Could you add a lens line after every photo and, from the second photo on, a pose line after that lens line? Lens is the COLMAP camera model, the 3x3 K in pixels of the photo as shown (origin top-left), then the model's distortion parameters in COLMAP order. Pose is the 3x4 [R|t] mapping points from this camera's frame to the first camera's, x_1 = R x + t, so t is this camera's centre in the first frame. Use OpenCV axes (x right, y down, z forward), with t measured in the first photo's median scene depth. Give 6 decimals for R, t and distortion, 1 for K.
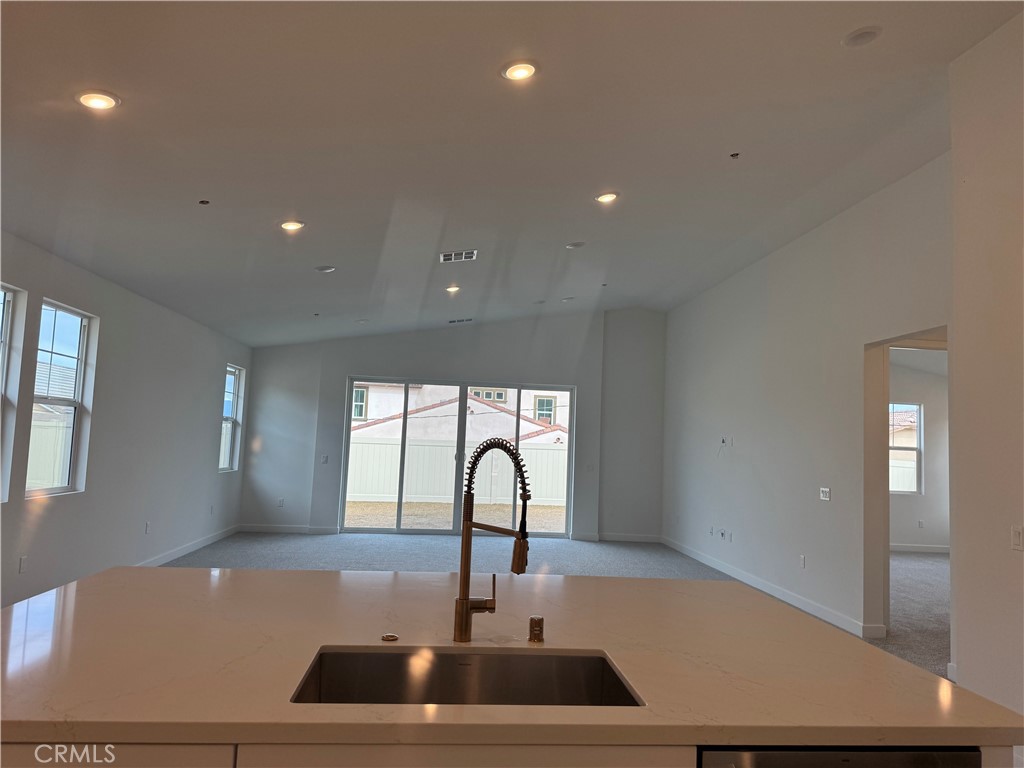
lens RADIAL K [[709.8, 0, 512.0], [0, 709.8, 384.0], [0, 0, 1]] dist [0.005133, -0.006579]
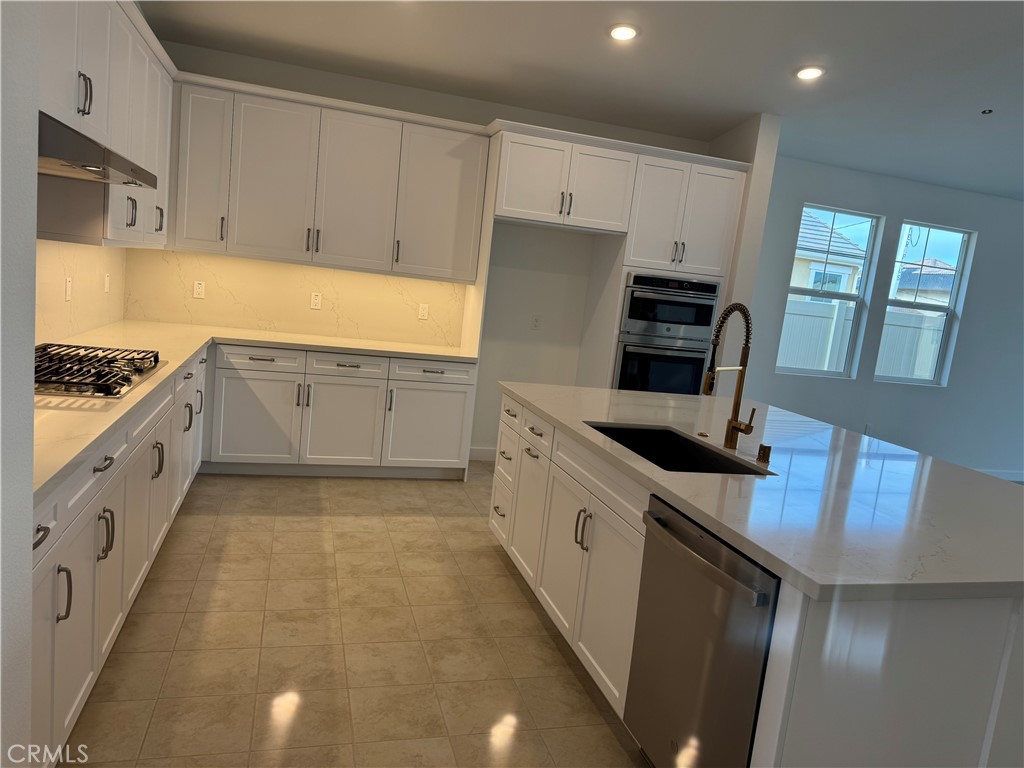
lens RADIAL K [[709.8, 0, 512.0], [0, 709.8, 384.0], [0, 0, 1]] dist [0.005133, -0.006579]
pose [[0.180422, 0.120573, -0.976171, 0.505823], [-0.018913, 0.992700, 0.119119, 0.029167], [0.983407, -0.003030, 0.181386, 0.125485]]
